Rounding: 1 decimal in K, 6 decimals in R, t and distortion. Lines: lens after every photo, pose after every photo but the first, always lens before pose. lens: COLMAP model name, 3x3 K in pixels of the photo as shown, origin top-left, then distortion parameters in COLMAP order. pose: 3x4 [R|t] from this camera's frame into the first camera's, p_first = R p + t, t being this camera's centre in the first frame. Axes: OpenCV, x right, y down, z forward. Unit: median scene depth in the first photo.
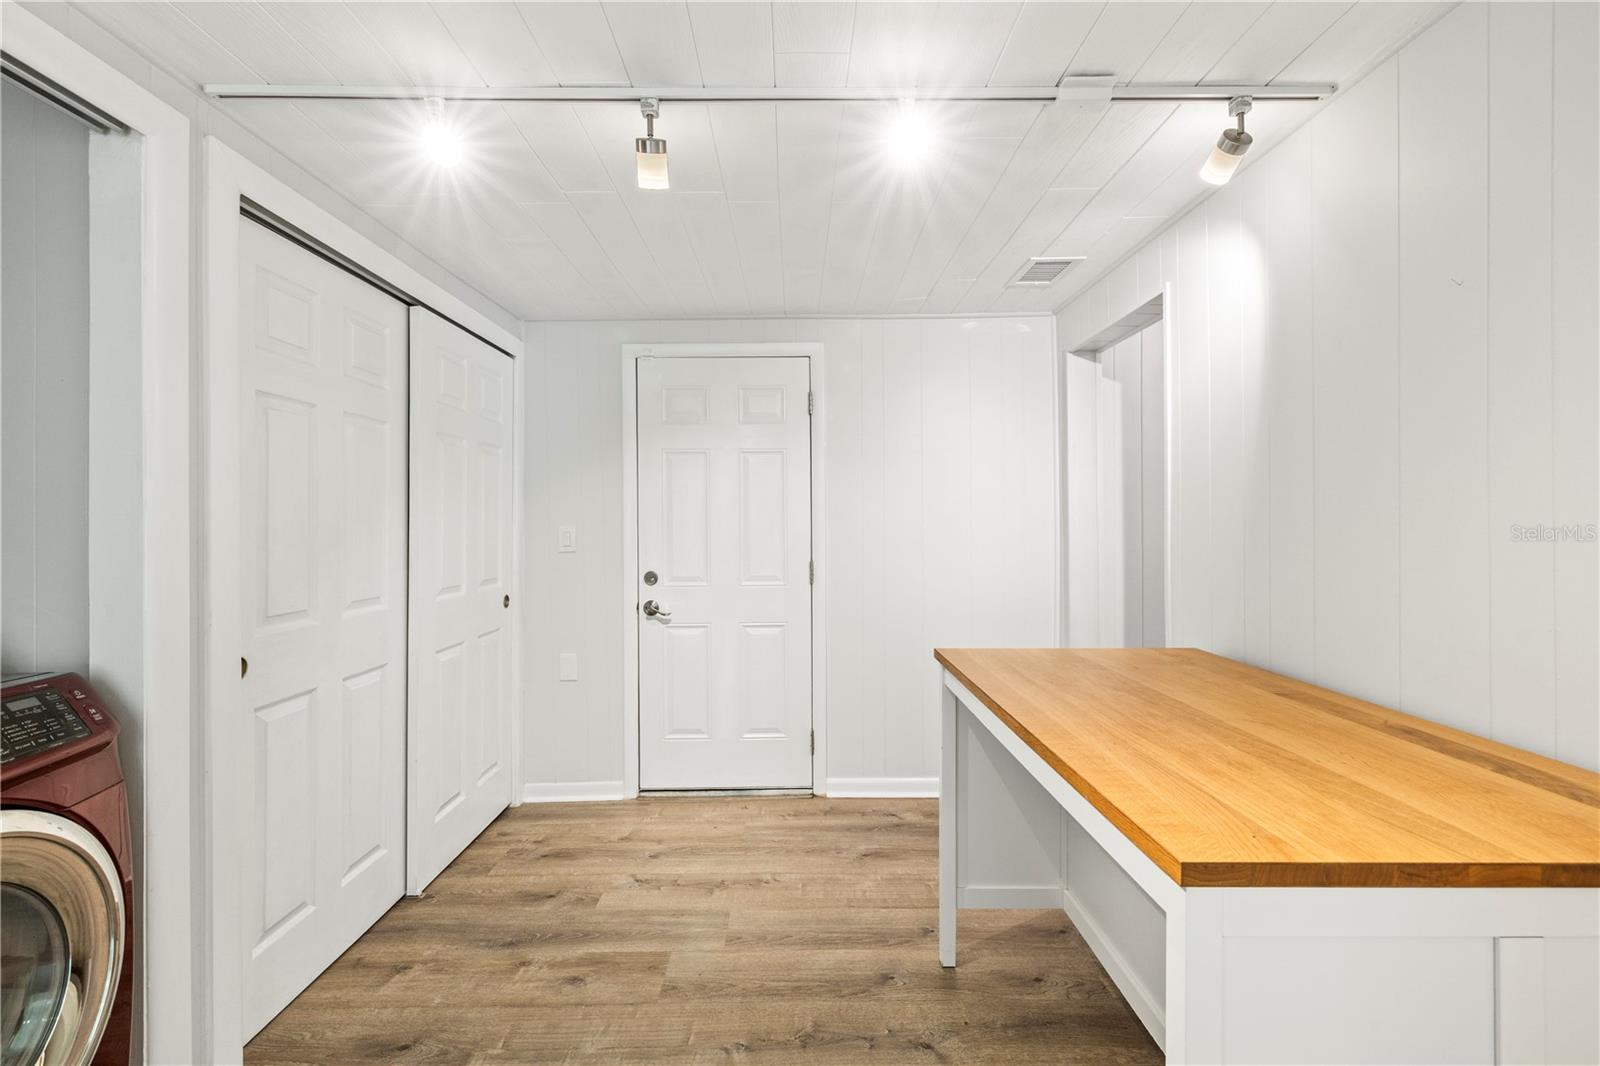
lens RADIAL K [[670.2, 0, 799.2], [0, 670.2, 526.2], [0, 0, 1]] dist [0.000174, -0.000295]
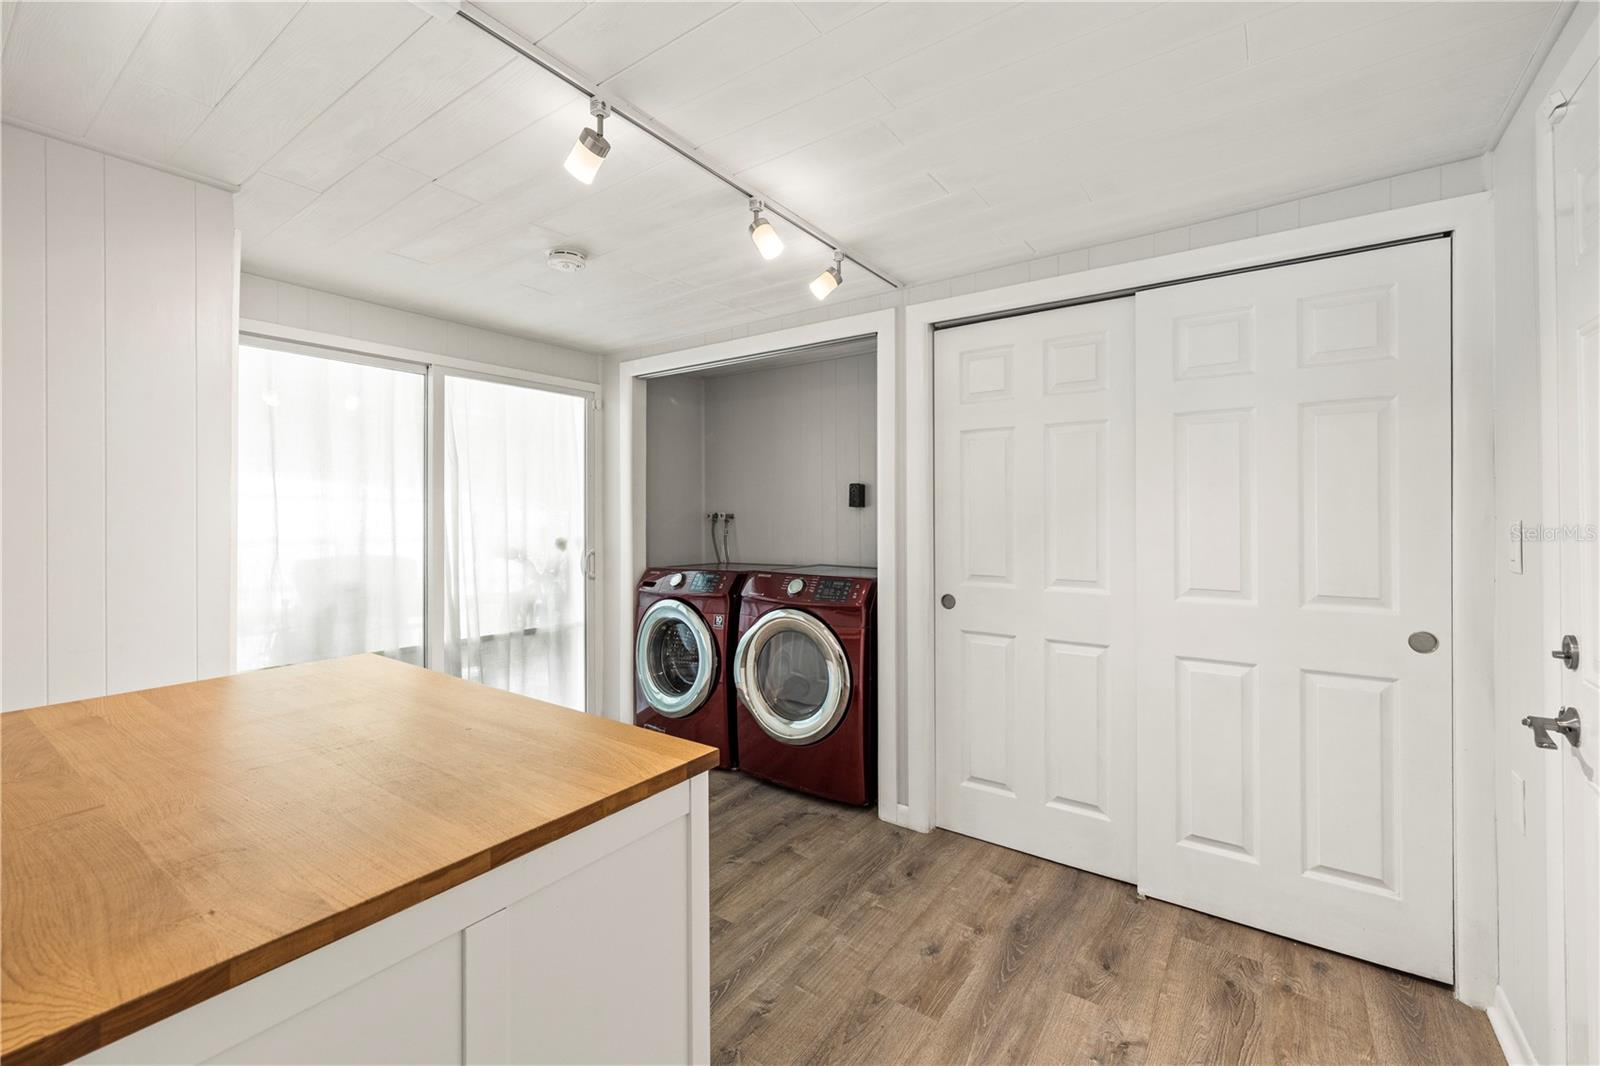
lens RADIAL K [[670.2, 0, 799.2], [0, 670.2, 526.2], [0, 0, 1]] dist [0.000174, -0.000295]
pose [[-0.586399, 0.017860, -0.809825, 0.564983], [-0.000423, 0.999750, 0.022354, -0.010452], [0.810022, 0.013451, -0.586245, 1.292823]]
